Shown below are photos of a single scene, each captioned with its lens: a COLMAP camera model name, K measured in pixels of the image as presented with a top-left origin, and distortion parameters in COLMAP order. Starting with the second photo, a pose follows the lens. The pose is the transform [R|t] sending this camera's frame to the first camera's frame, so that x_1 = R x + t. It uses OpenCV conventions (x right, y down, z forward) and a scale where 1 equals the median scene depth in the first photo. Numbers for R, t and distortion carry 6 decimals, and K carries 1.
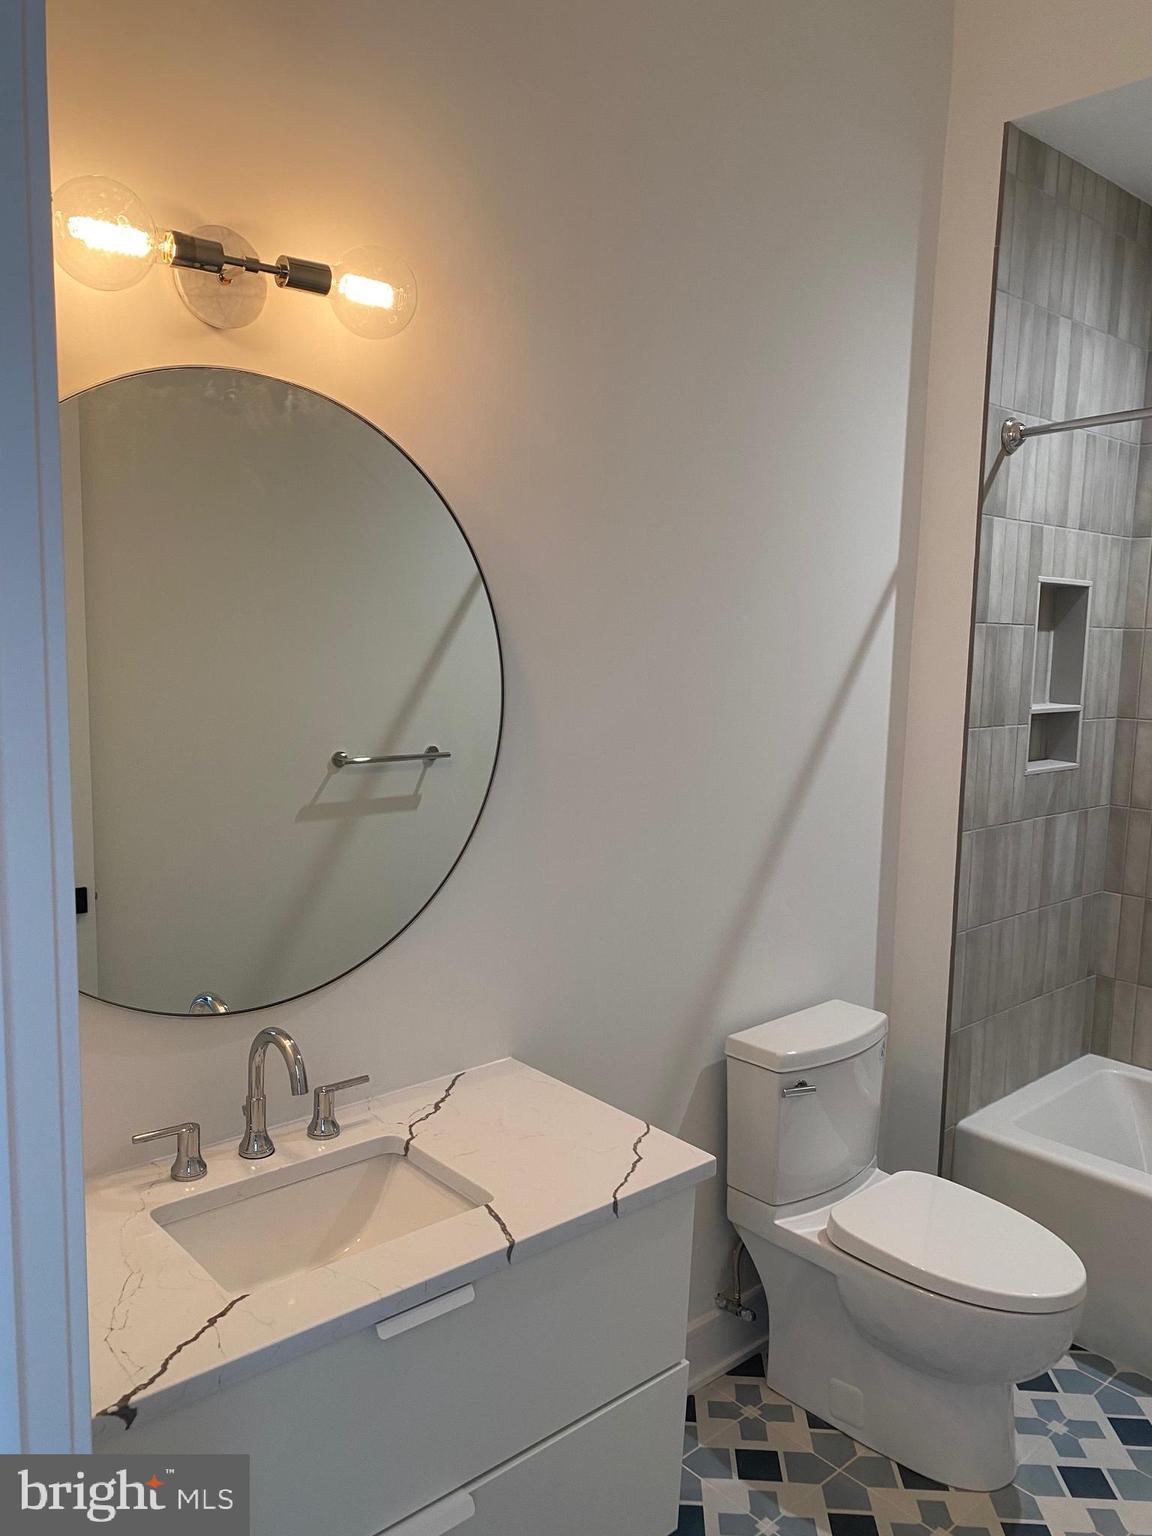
lens RADIAL K [[1162.0, 0, 576.0], [0, 1162.0, 770.2], [0, 0, 1]] dist [0.007285, -0.039445]
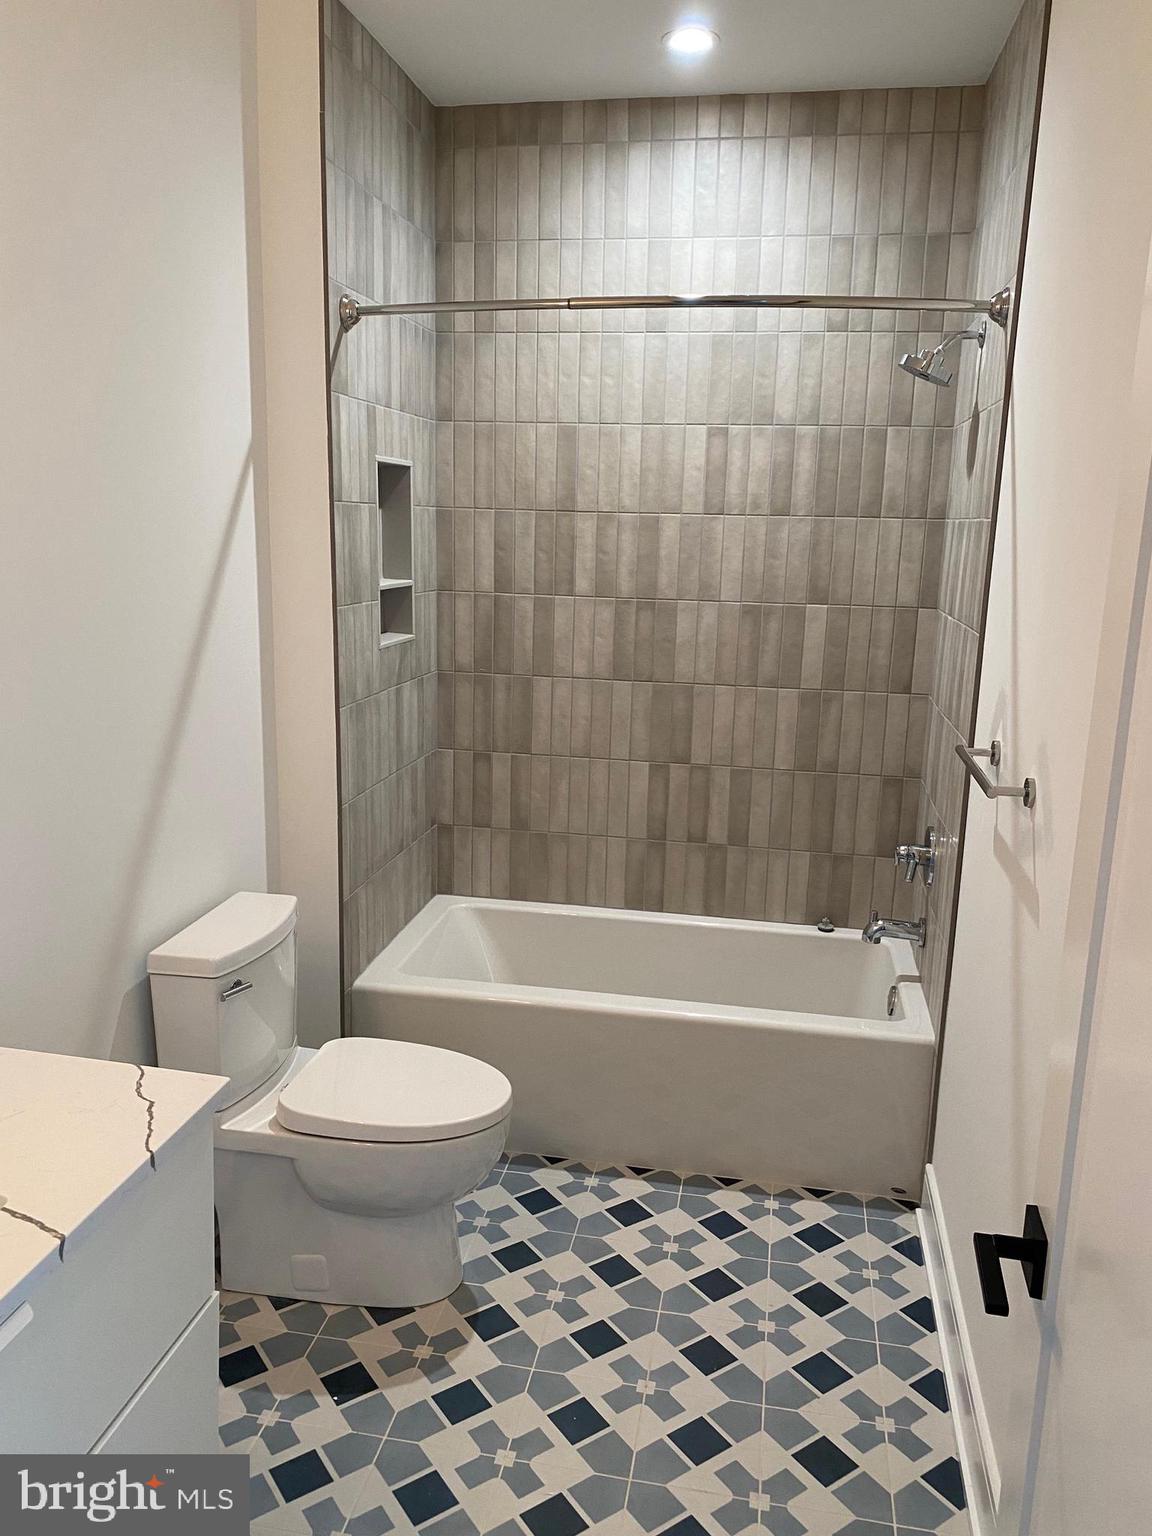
lens RADIAL K [[1162.0, 0, 581.2], [0, 1162.0, 759.3], [0, 0, 1]] dist [0.007285, -0.039445]
pose [[0.773639, -0.124361, 0.621303, -0.141377], [0.060710, 0.990587, 0.122681, -0.014799], [-0.630712, -0.057192, 0.773907, 0.066425]]
